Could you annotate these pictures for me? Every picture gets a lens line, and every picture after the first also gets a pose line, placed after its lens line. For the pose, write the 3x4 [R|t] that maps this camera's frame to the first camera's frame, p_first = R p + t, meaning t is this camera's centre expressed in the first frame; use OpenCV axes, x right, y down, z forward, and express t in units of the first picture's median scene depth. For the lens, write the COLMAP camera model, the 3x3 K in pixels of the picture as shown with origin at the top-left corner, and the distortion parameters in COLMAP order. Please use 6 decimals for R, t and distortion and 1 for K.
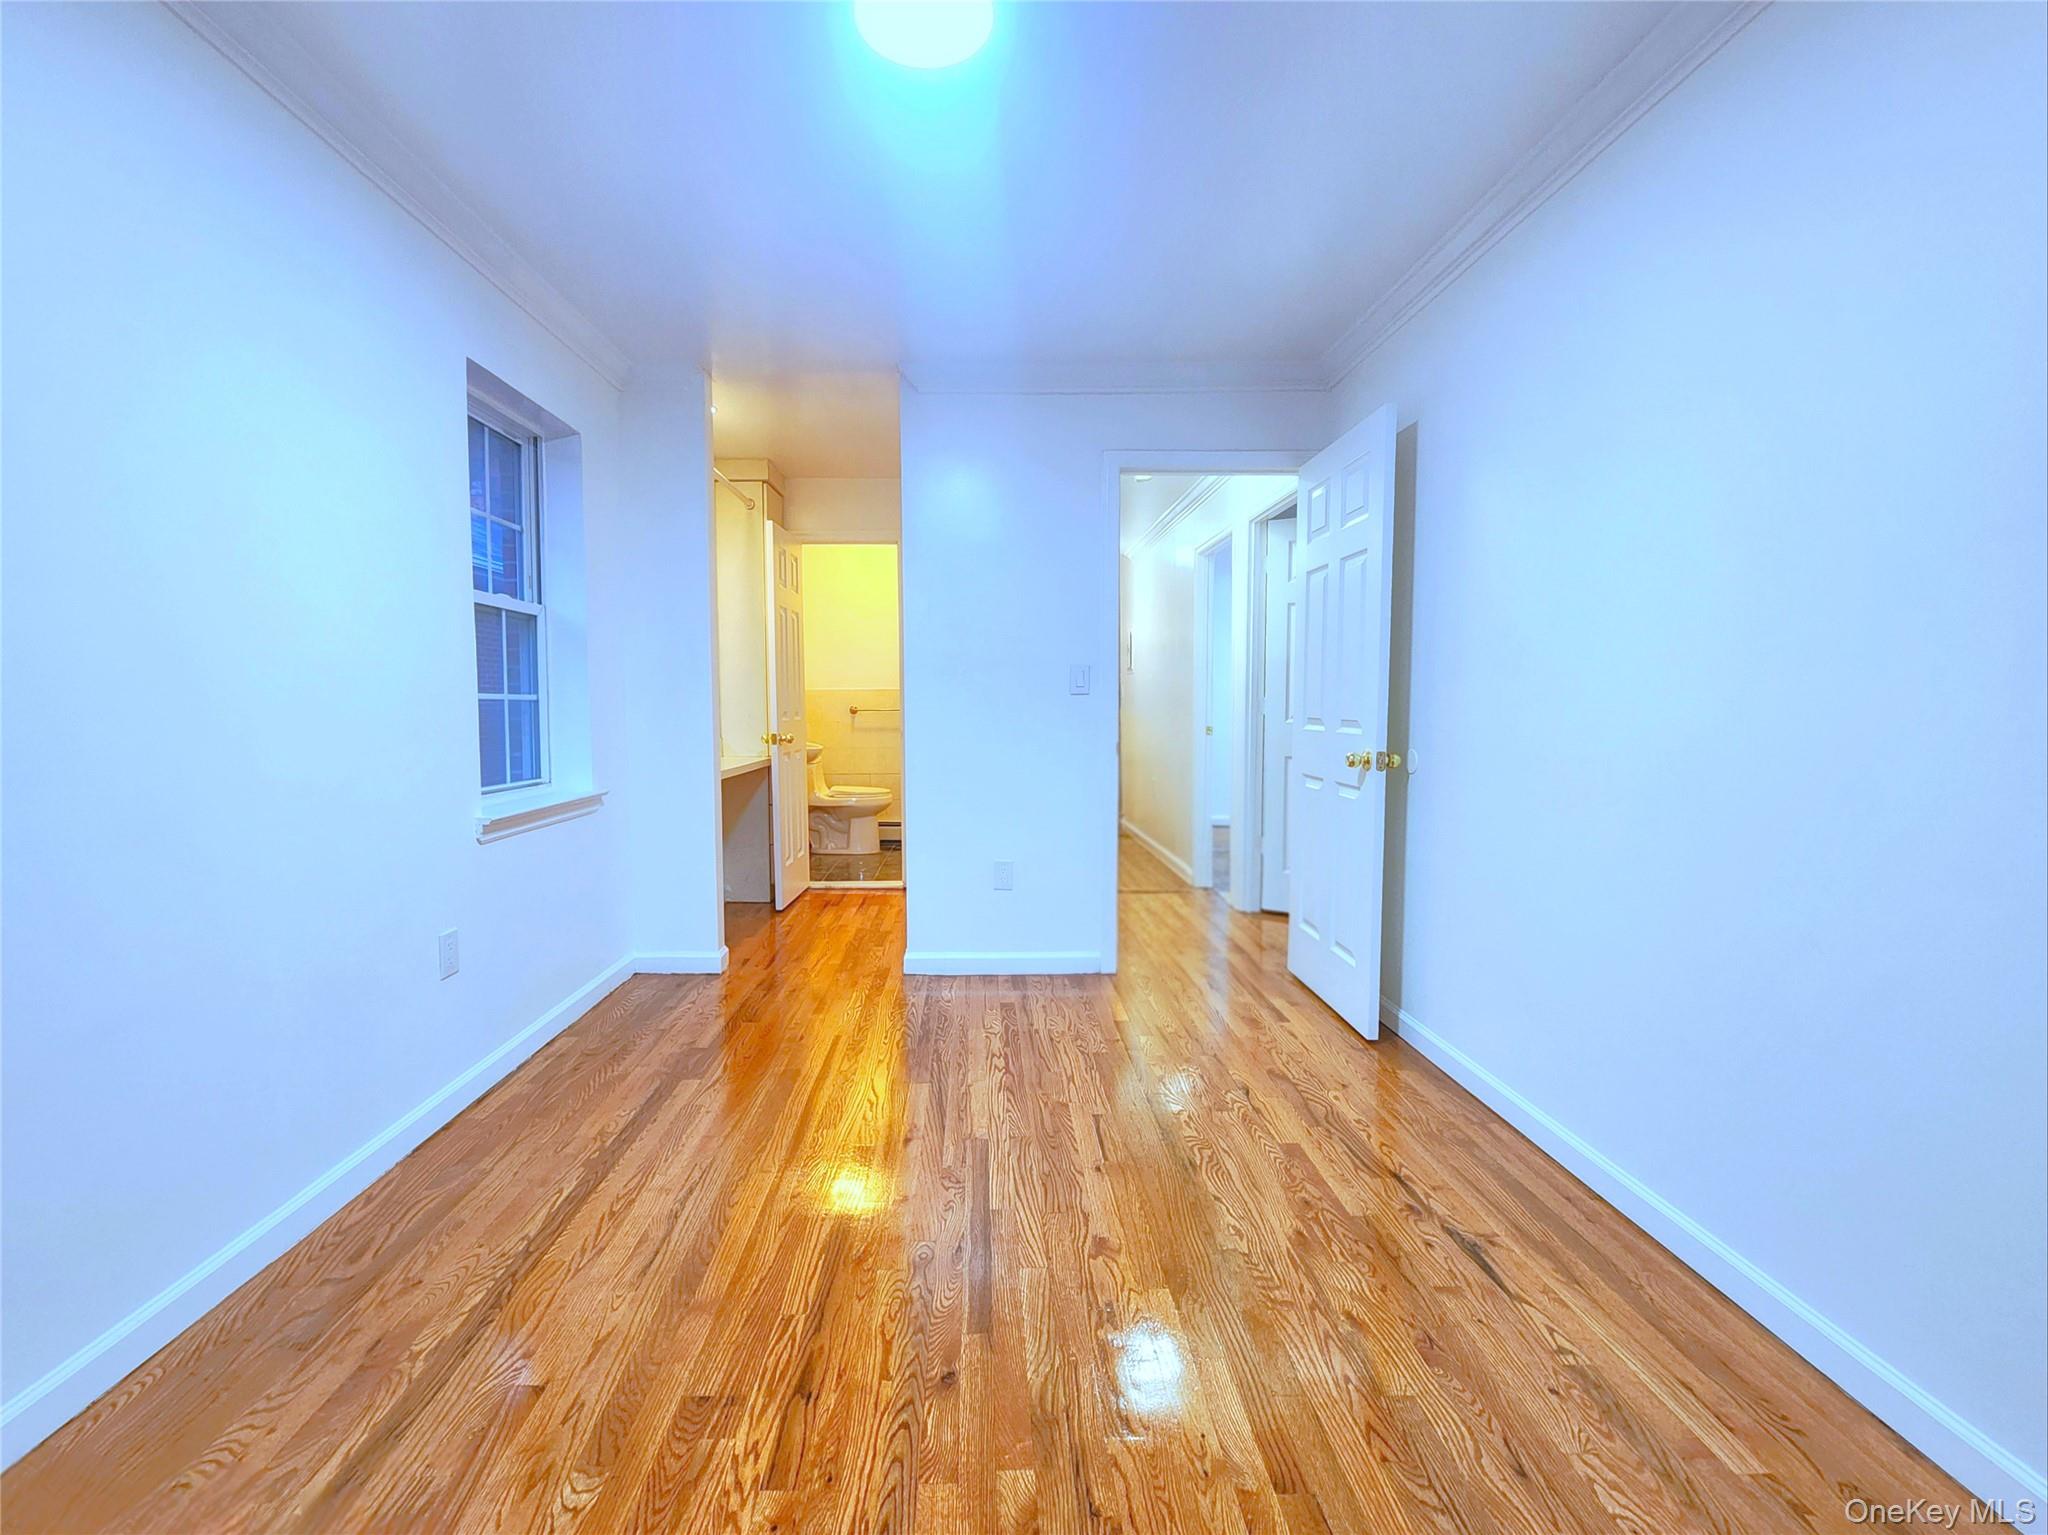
lens RADIAL K [[880.7, 0, 987.1], [0, 880.7, 752.4], [0, 0, 1]] dist [0.002437, 0.000338]
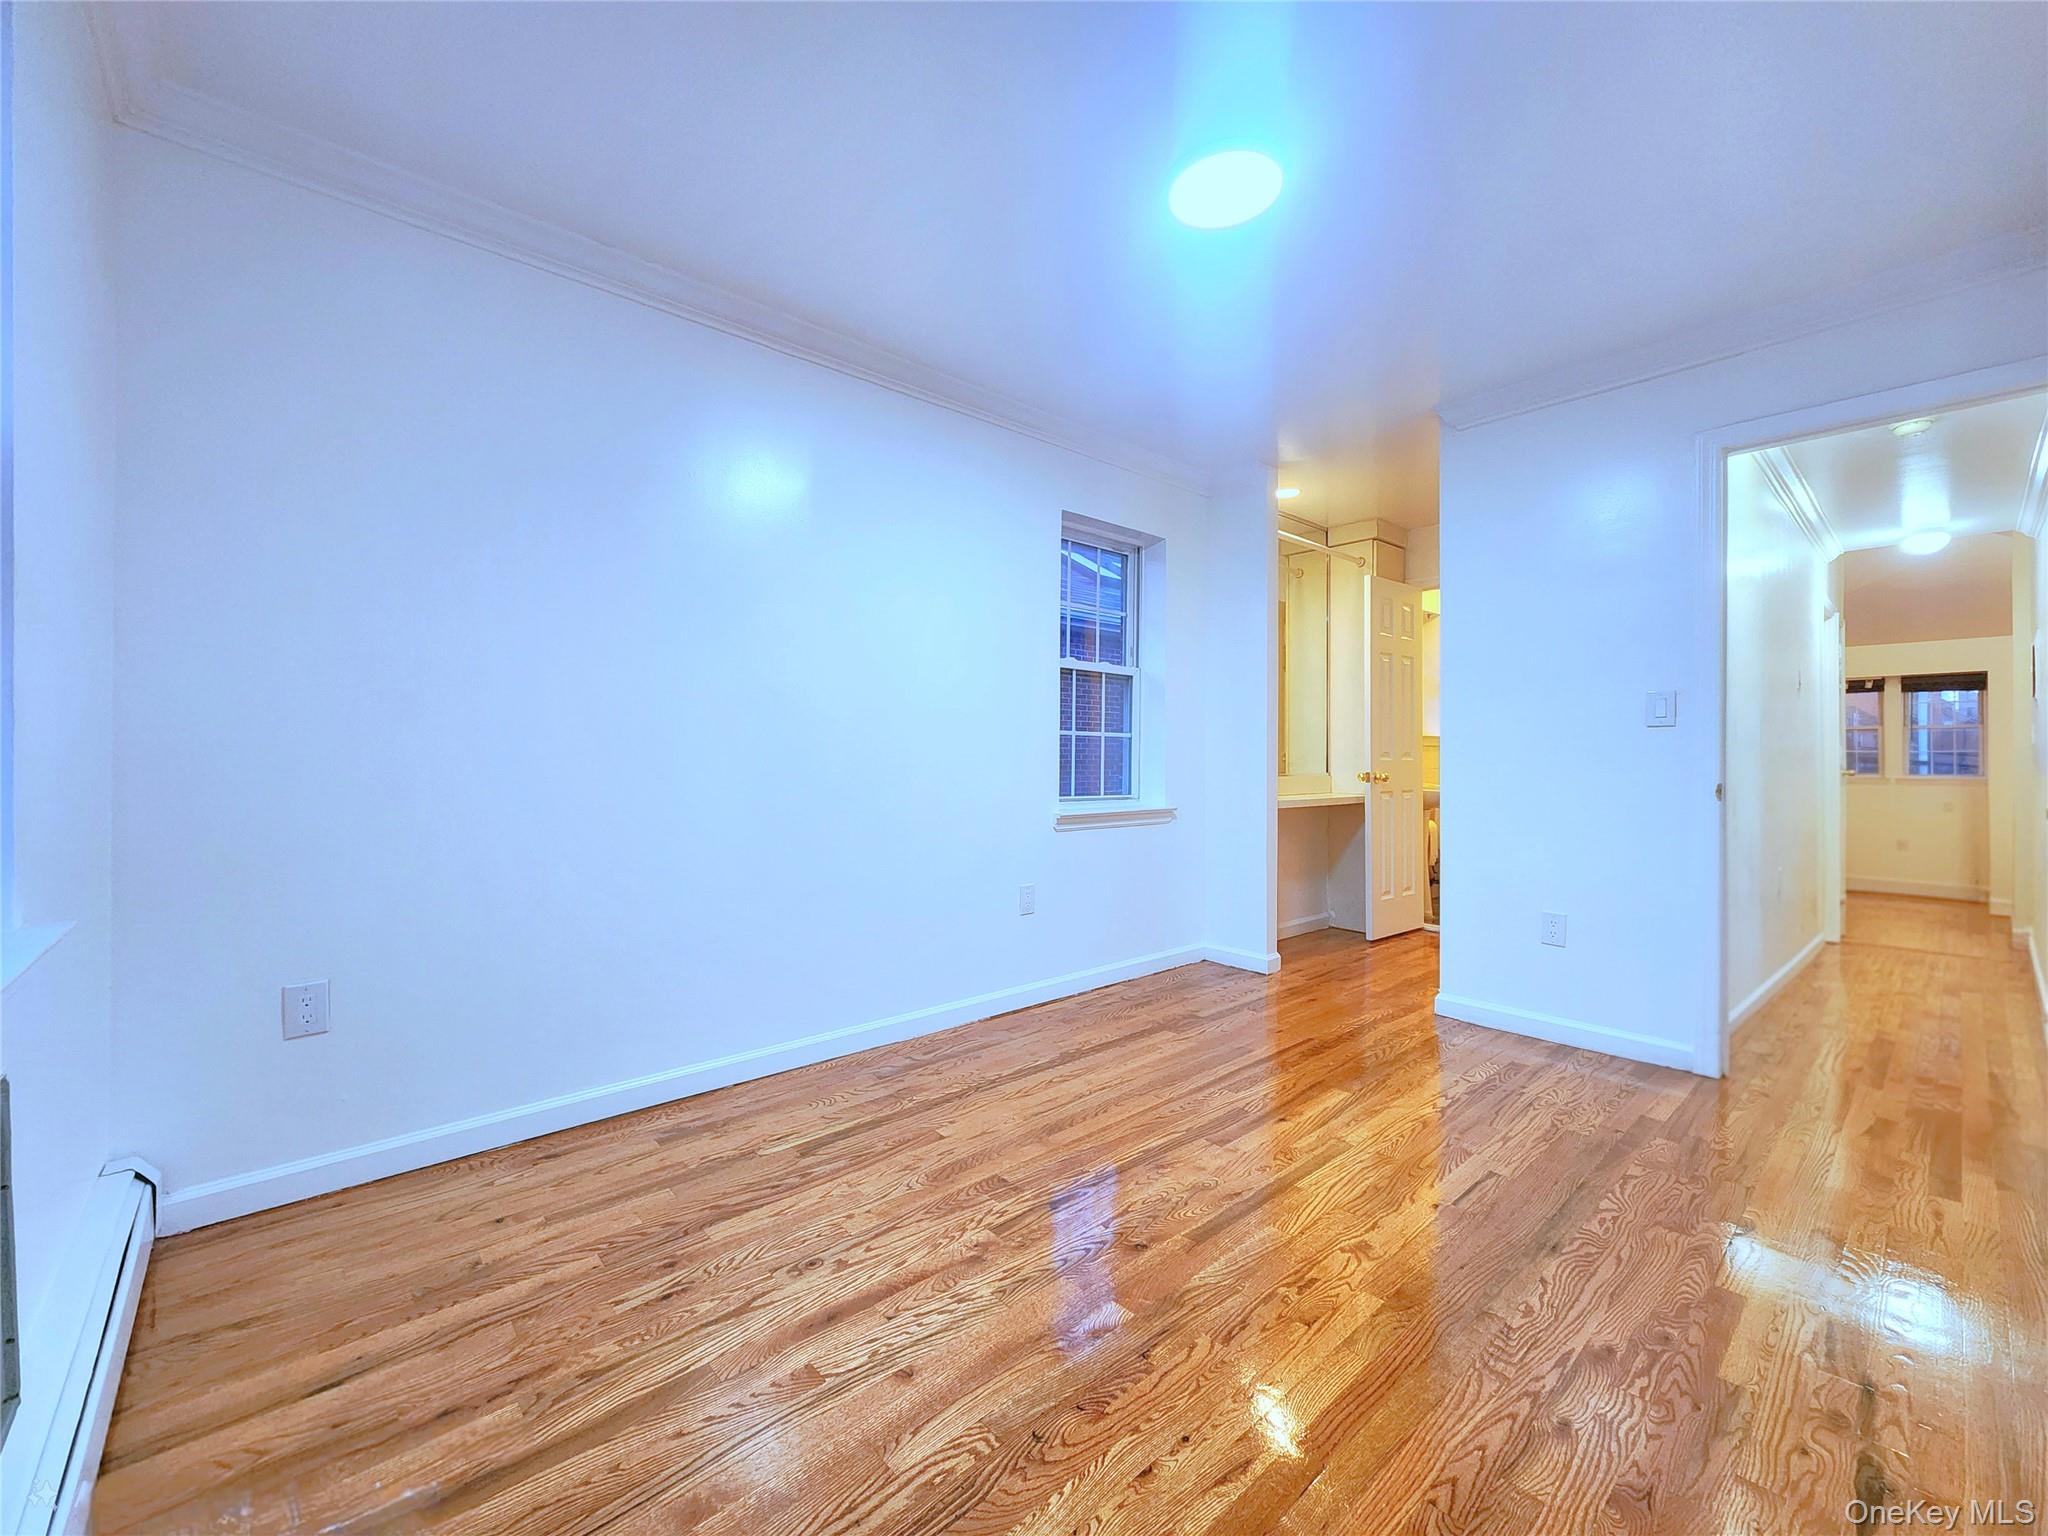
lens RADIAL K [[832.9, 0, 995.7], [0, 832.9, 757.1], [0, 0, 1]] dist [0.013613, -0.006785]
pose [[0.648075, 0.007034, -0.761544, 0.442780], [-0.050822, 0.998128, -0.034030, 0.033099], [0.759879, 0.060757, 0.647220, 0.009463]]
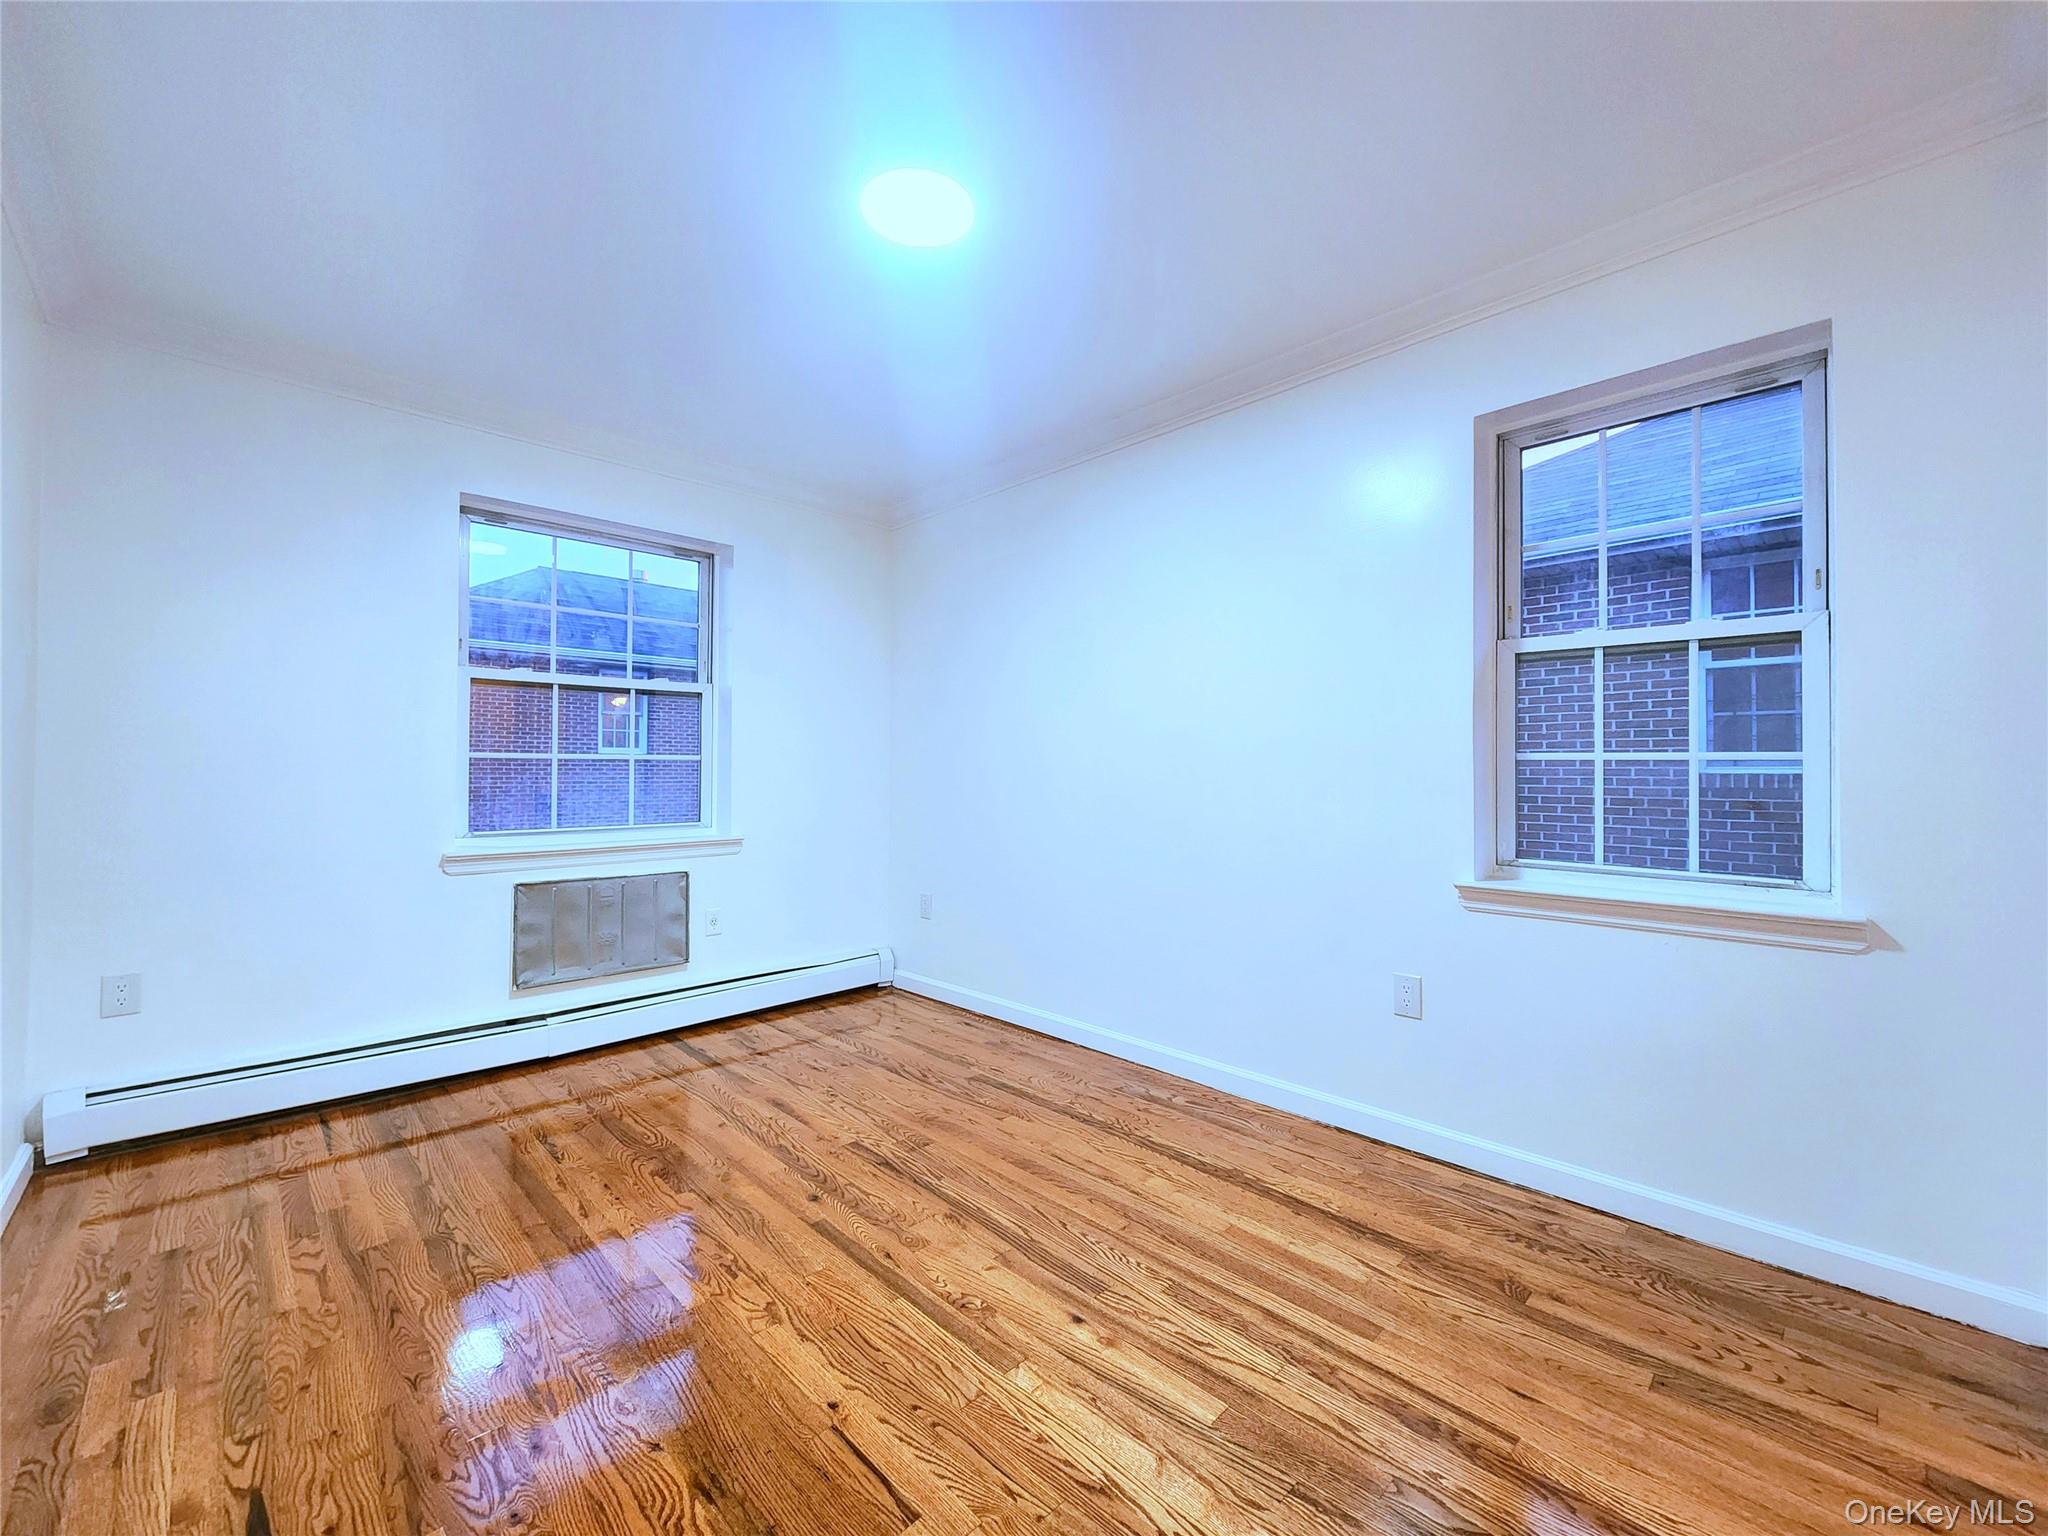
lens RADIAL K [[836.1, 0, 1027.7], [0, 836.1, 760.4], [0, 0, 1]] dist [0.001606, 0.000370]
pose [[-0.721360, -0.009723, -0.692492, 0.426226], [-0.042048, 0.998672, 0.029778, -0.069011], [0.691283, 0.050599, -0.720810, 1.371104]]
